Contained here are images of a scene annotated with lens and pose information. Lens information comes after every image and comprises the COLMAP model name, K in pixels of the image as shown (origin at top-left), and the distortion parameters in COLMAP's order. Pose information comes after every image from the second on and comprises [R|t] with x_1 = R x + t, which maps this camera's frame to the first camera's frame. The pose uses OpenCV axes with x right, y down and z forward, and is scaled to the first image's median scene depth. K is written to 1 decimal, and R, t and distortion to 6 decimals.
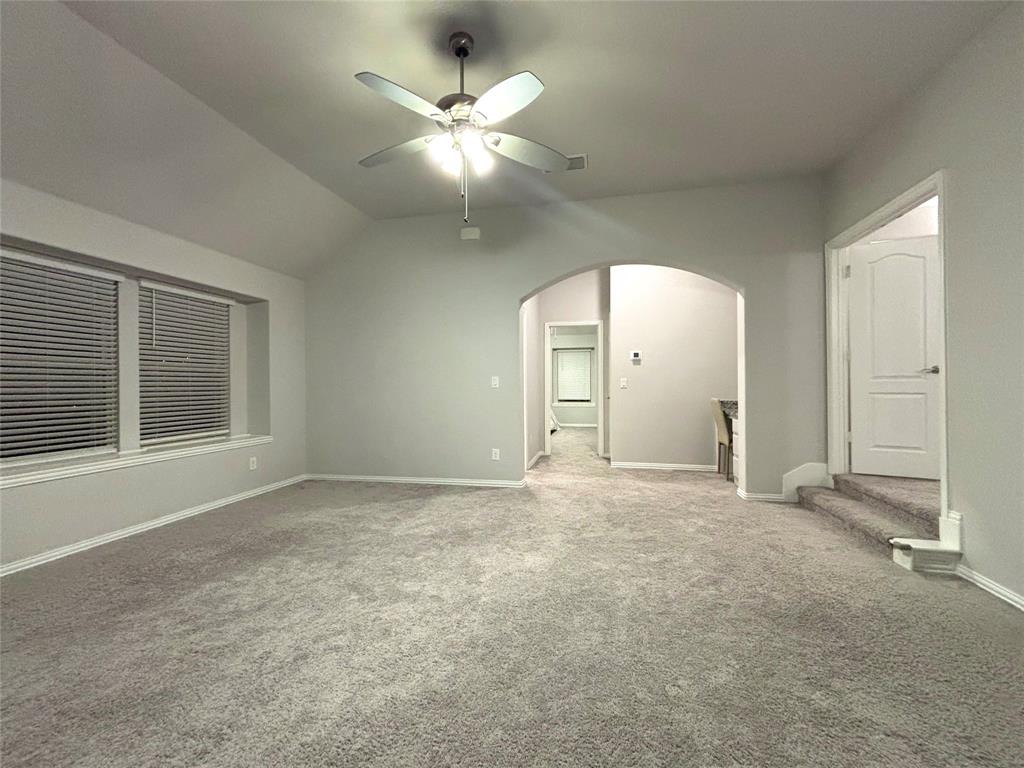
lens RADIAL K [[450.6, 0, 507.8], [0, 450.6, 384.2], [0, 0, 1]] dist [0.001923, 0.000029]
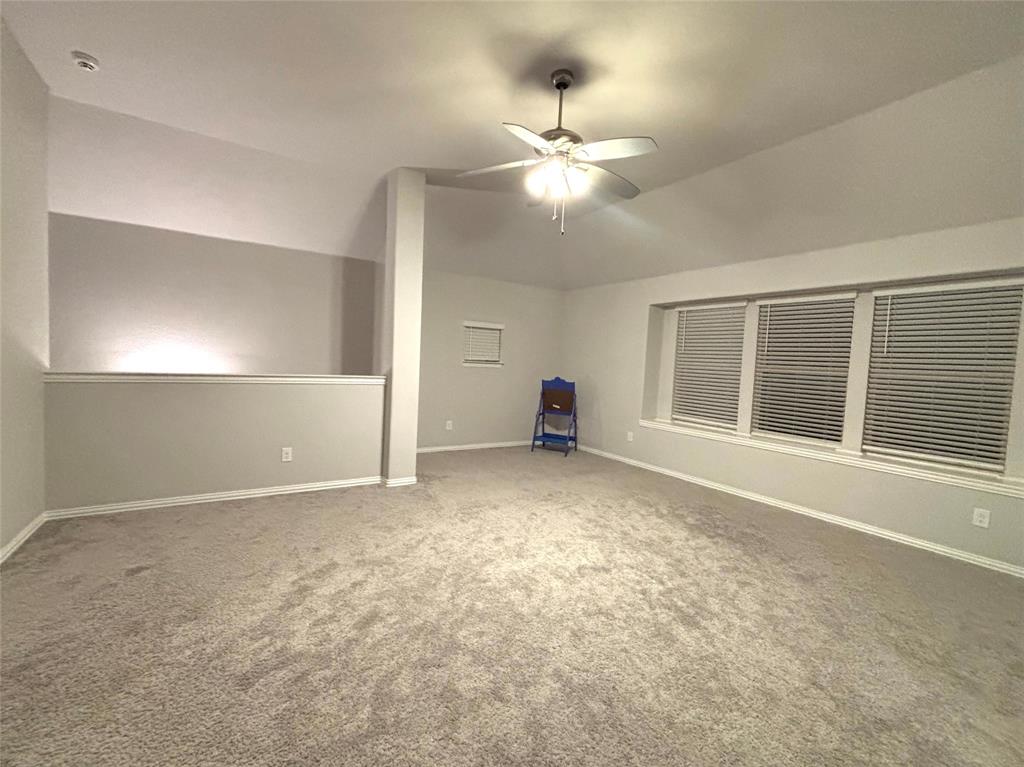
lens RADIAL K [[450.6, 0, 507.8], [0, 450.6, 383.7], [0, 0, 1]] dist [0.001923, 0.000029]
pose [[-0.715913, 0.008221, -0.698142, 0.529835], [-0.045586, 0.997247, 0.058490, -0.042183], [0.696700, 0.073700, -0.713567, 1.211569]]
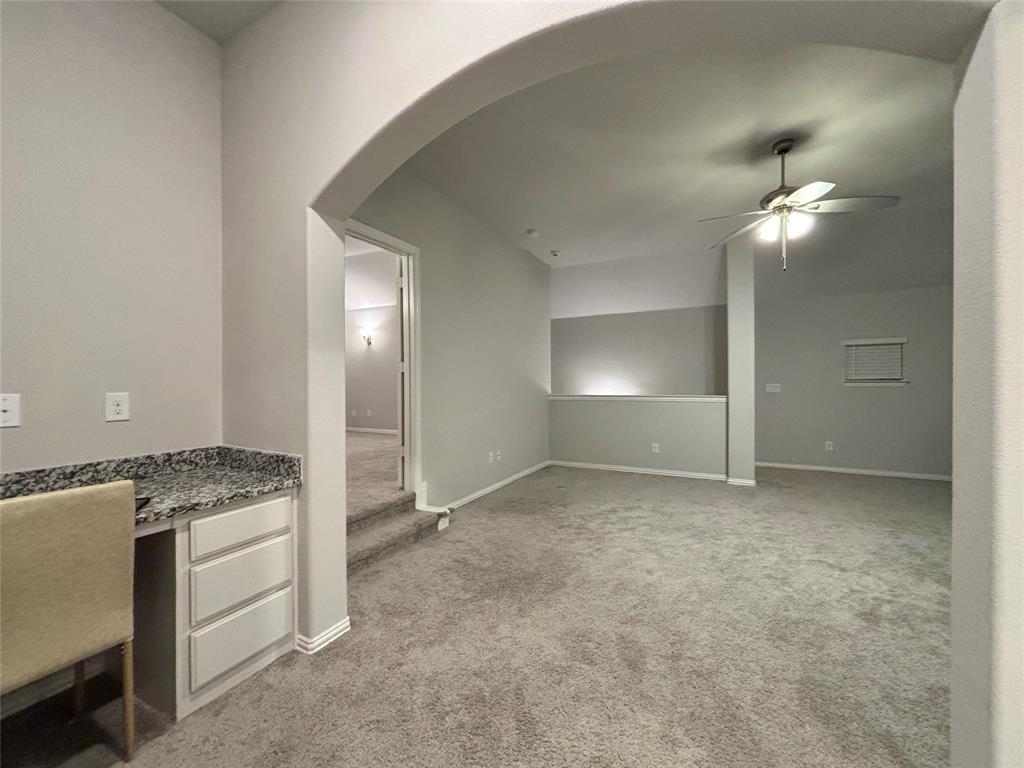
lens RADIAL K [[412.6, 0, 512.0], [0, 412.6, 384.0], [0, 0, 1]] dist [0.001778, 0.000152]
pose [[-0.964623, 0.008464, 0.263498, 0.246930], [0.010981, 0.999907, 0.008081, -0.034830], [-0.263405, 0.010689, -0.964626, 1.677954]]
